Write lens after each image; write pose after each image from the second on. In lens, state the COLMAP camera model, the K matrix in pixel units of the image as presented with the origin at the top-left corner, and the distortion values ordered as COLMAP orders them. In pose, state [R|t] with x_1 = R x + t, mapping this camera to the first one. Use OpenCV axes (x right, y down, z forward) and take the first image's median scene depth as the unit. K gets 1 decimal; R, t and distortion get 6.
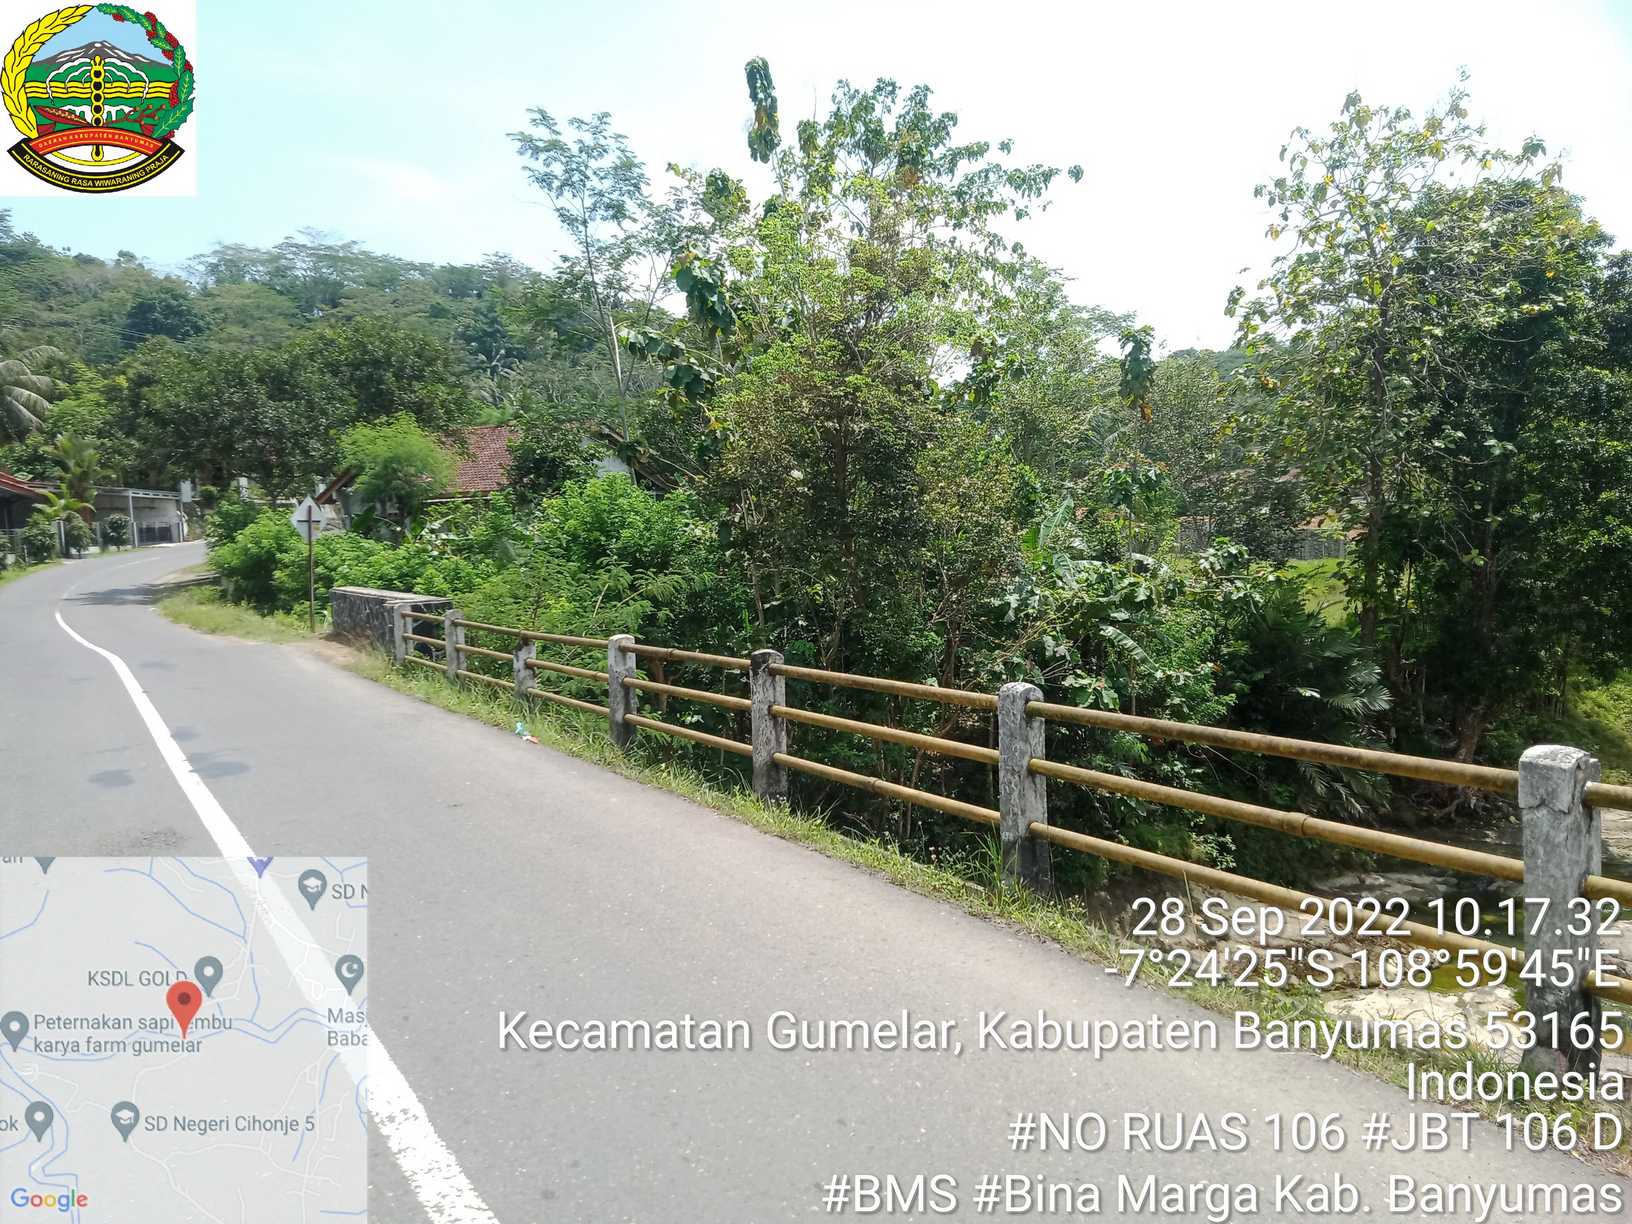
lens RADIAL K [[1318.3, 0, 836.4], [0, 1318.3, 585.9], [0, 0, 1]] dist [-0.039297, 0.118608]
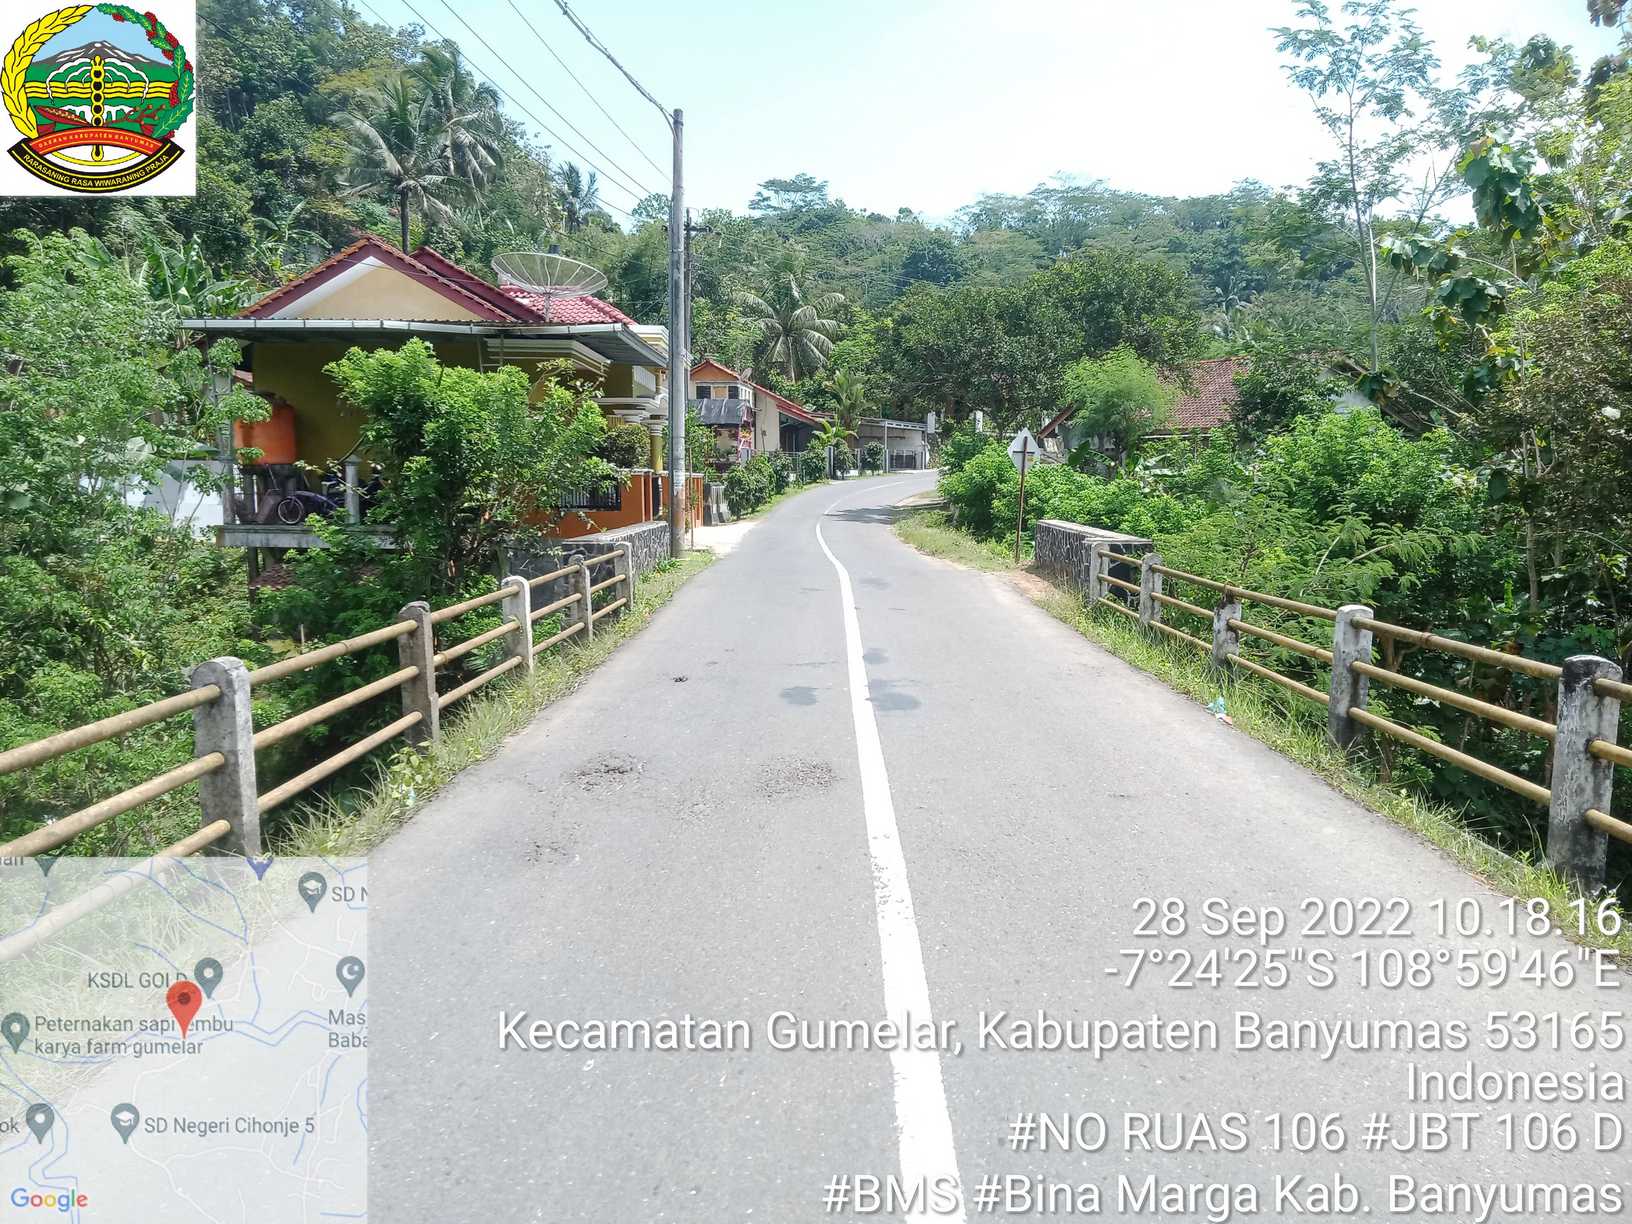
lens RADIAL K [[1277.1, 0, 805.1], [0, 1277.1, 628.3], [0, 0, 1]] dist [0.066782, -0.086612]
pose [[0.846704, 0.108467, -0.520891, -0.011421], [-0.066092, 0.992859, 0.099315, -0.001165], [0.527943, -0.049664, 0.847826, 0.050001]]
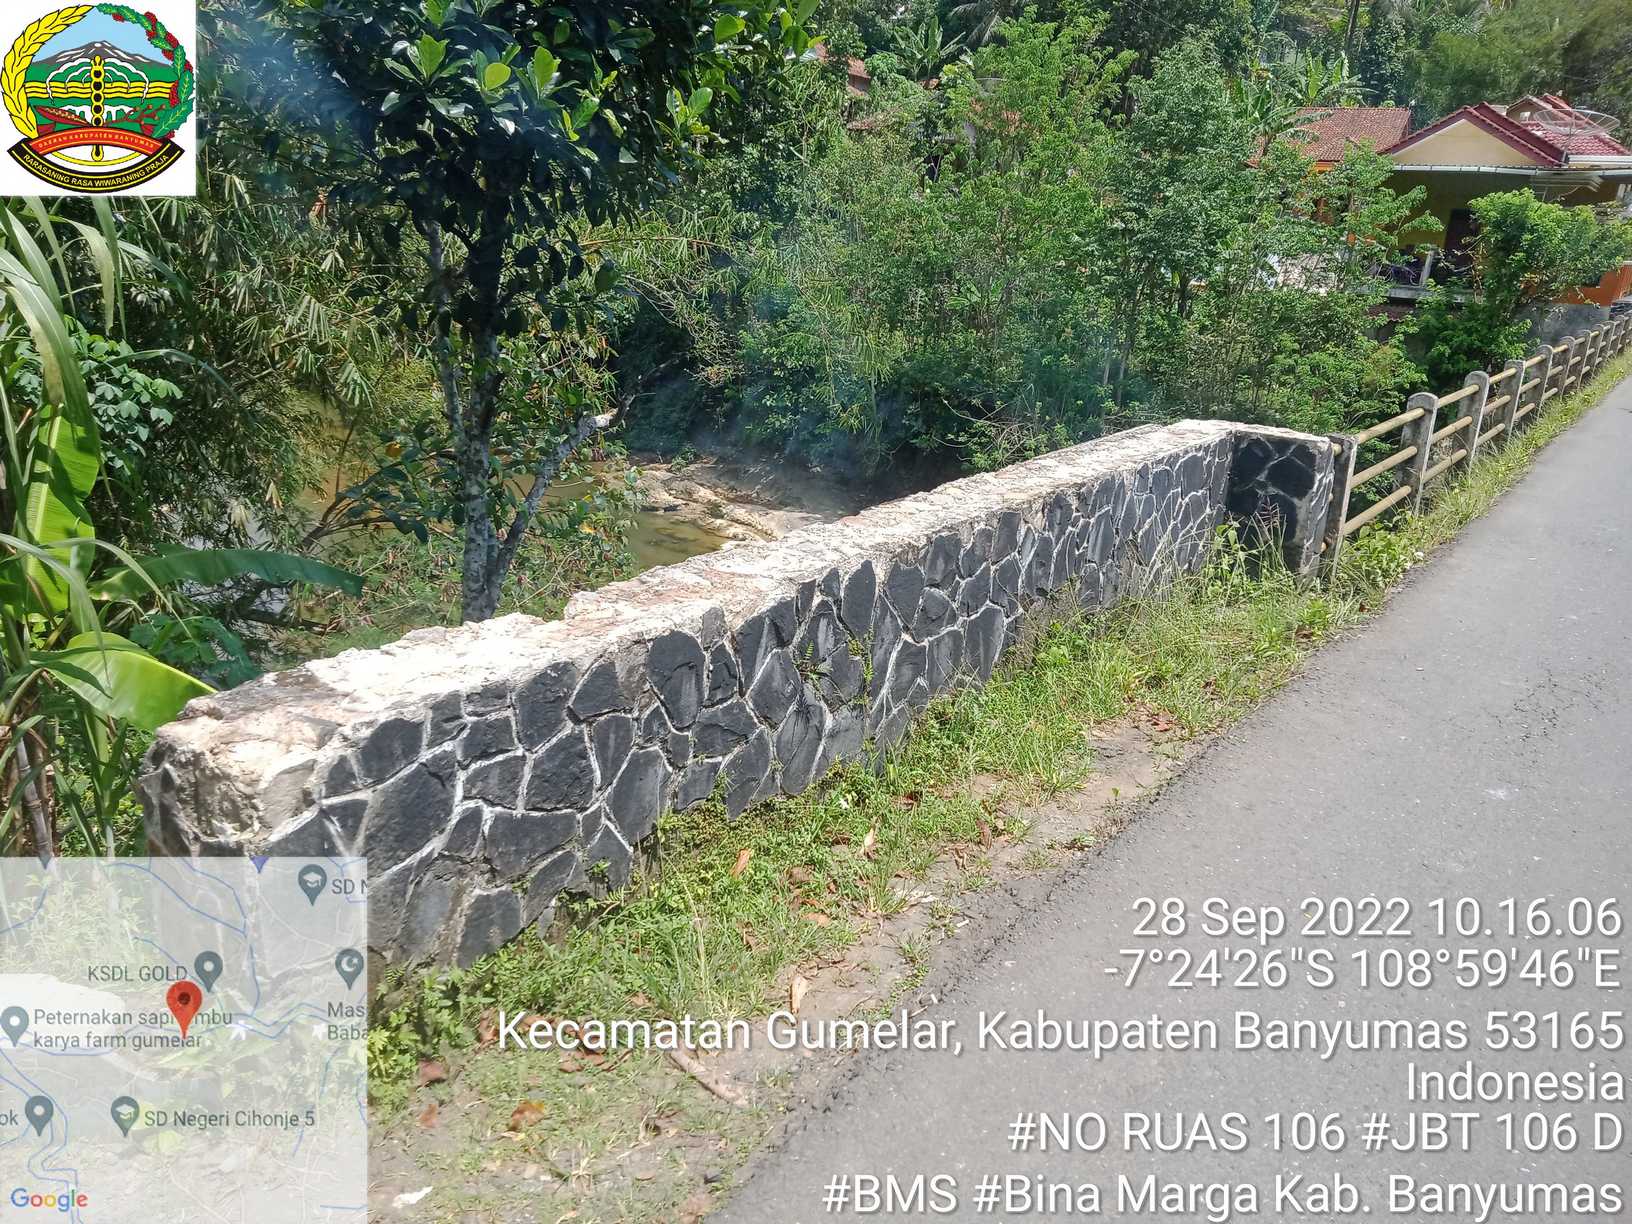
lens RADIAL K [[1277.1, 0, 805.1], [0, 1277.1, 628.3], [0, 0, 1]] dist [0.066782, -0.086612]
pose [[0.414250, 0.349842, -0.840243, 0.322604], [-0.124740, 0.936289, 0.328333, 0.004774], [0.901575, -0.031200, 0.431497, -0.572611]]
